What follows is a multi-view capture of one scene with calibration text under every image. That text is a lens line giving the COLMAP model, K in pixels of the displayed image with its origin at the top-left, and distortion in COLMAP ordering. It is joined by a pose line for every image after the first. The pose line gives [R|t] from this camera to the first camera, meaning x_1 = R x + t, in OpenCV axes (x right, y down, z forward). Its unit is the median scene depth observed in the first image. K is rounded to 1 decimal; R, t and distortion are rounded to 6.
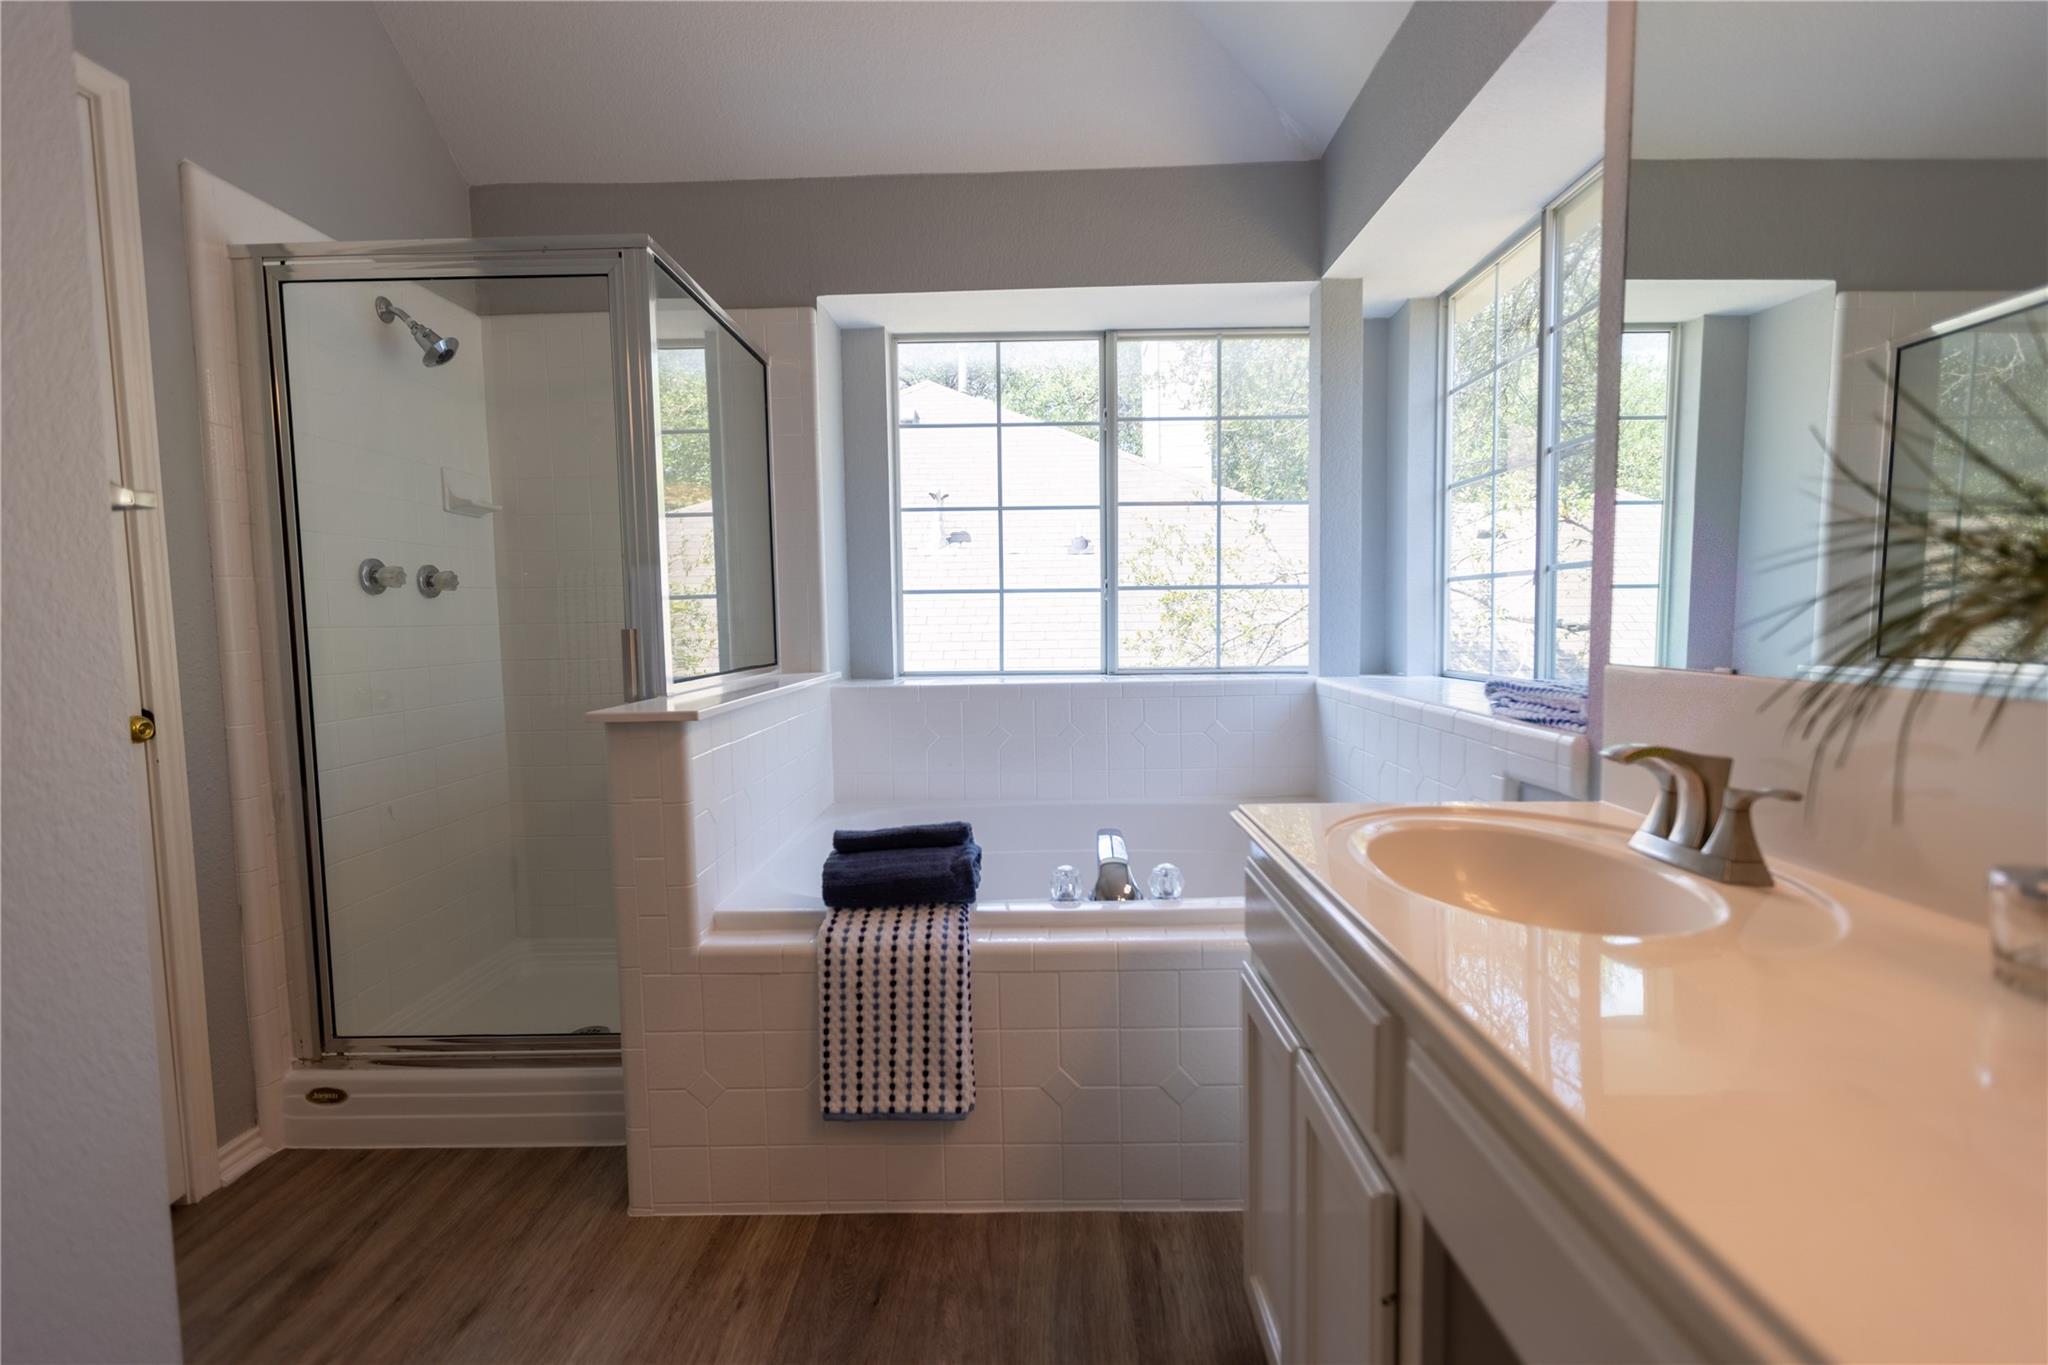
lens RADIAL K [[920.4, 0, 1024.1], [0, 920.4, 682.3], [0, 0, 1]] dist [0.001845, -0.001020]
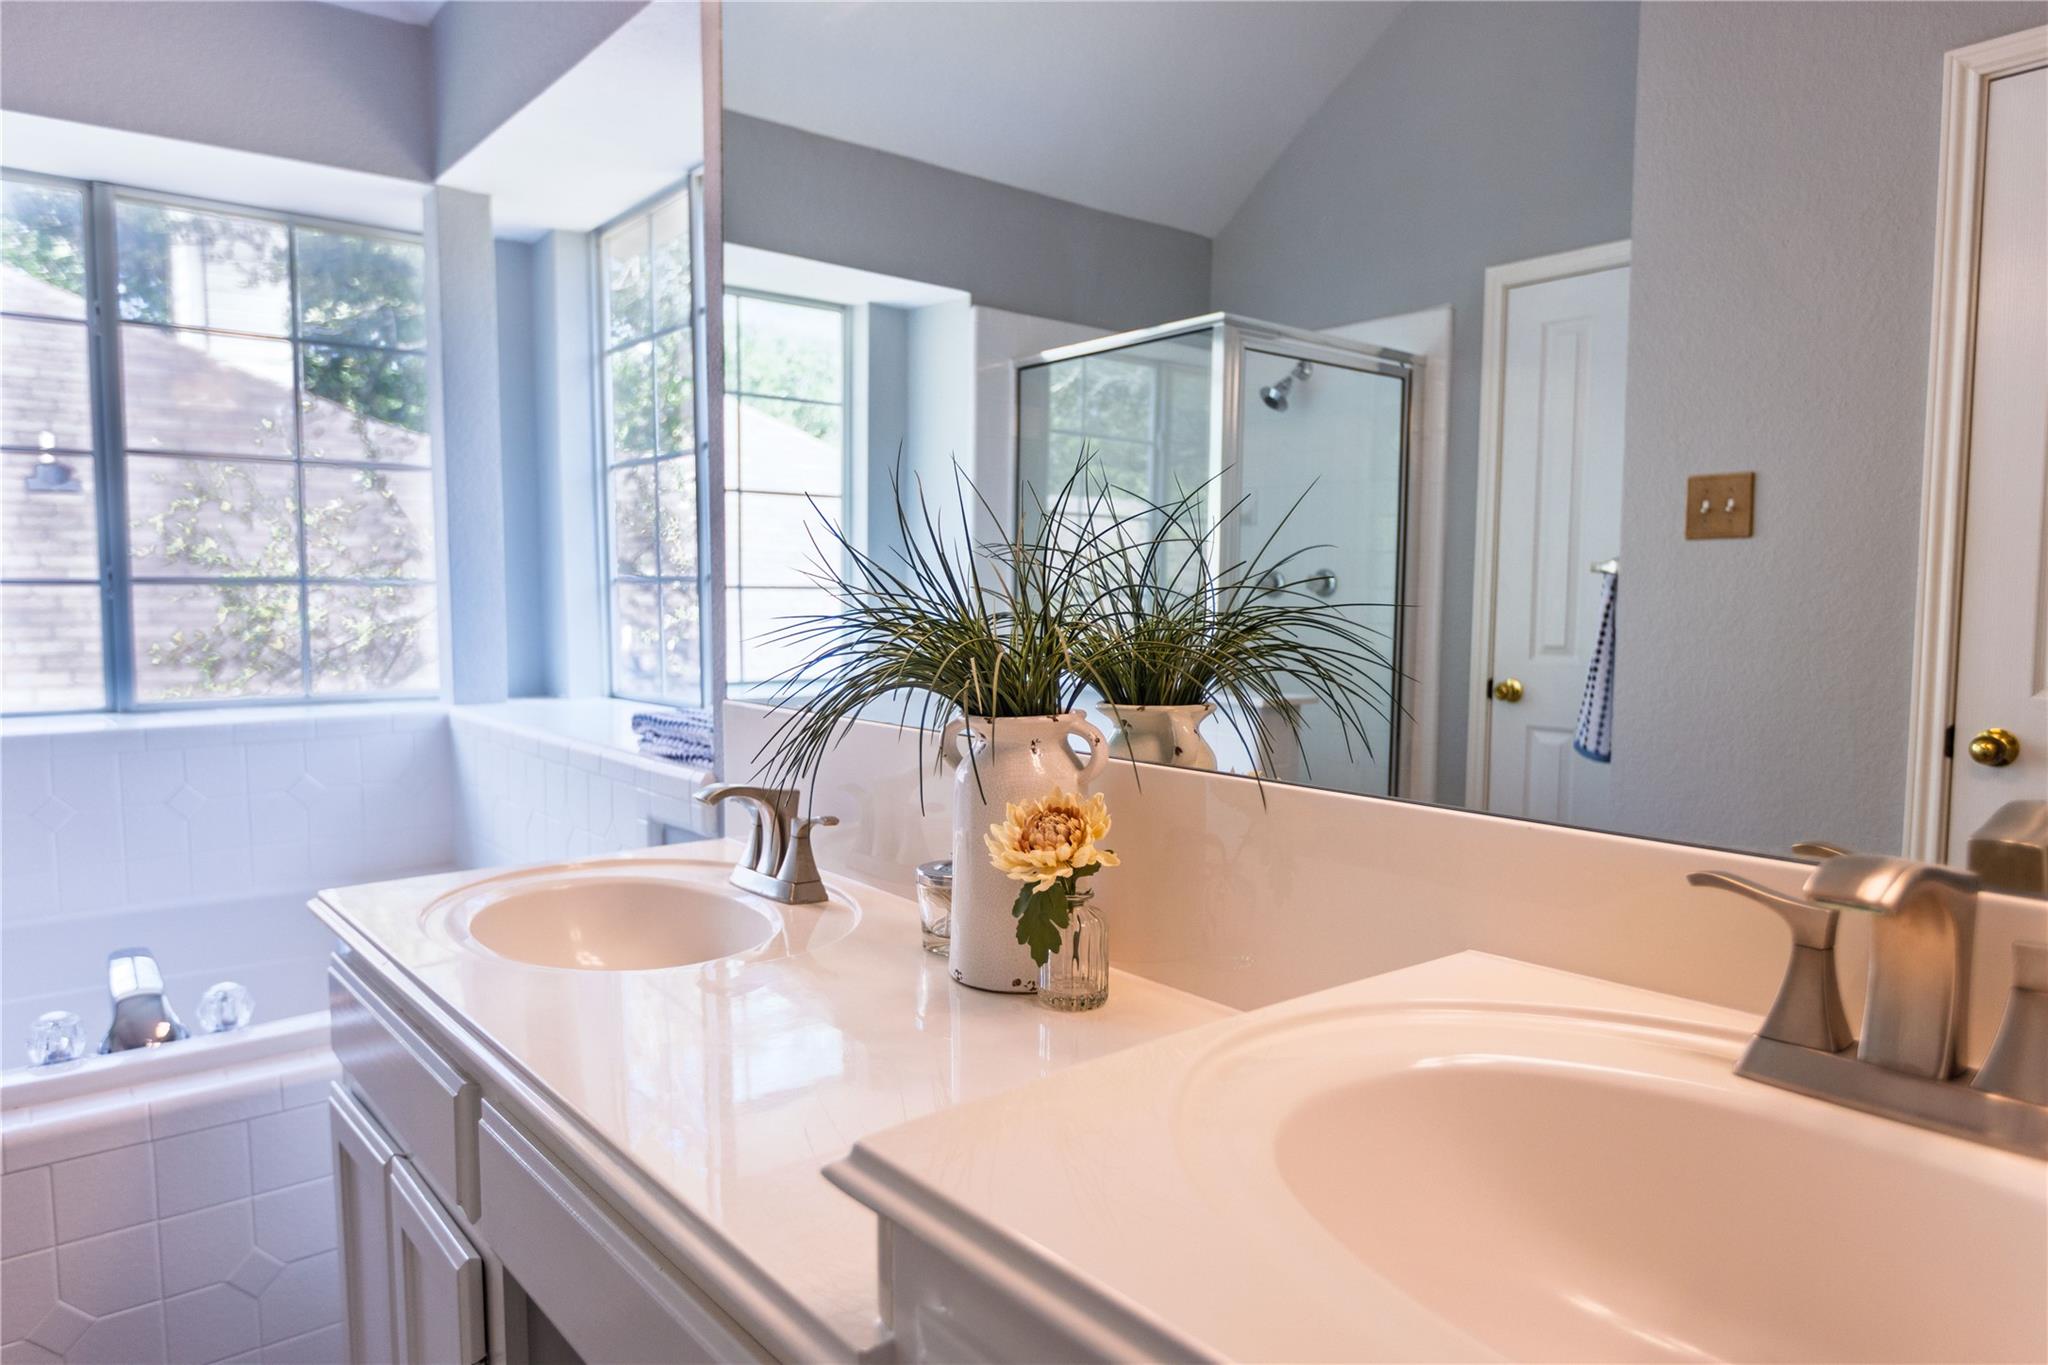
lens RADIAL K [[1300.2, 0, 1024.3], [0, 1300.2, 691.1], [0, 0, 1]] dist [-0.019275, 0.008991]
pose [[0.763664, -0.035976, 0.644611, -0.013382], [0.036553, 0.999254, 0.012465, -0.025299], [-0.644578, 0.014043, 0.764409, -0.202332]]
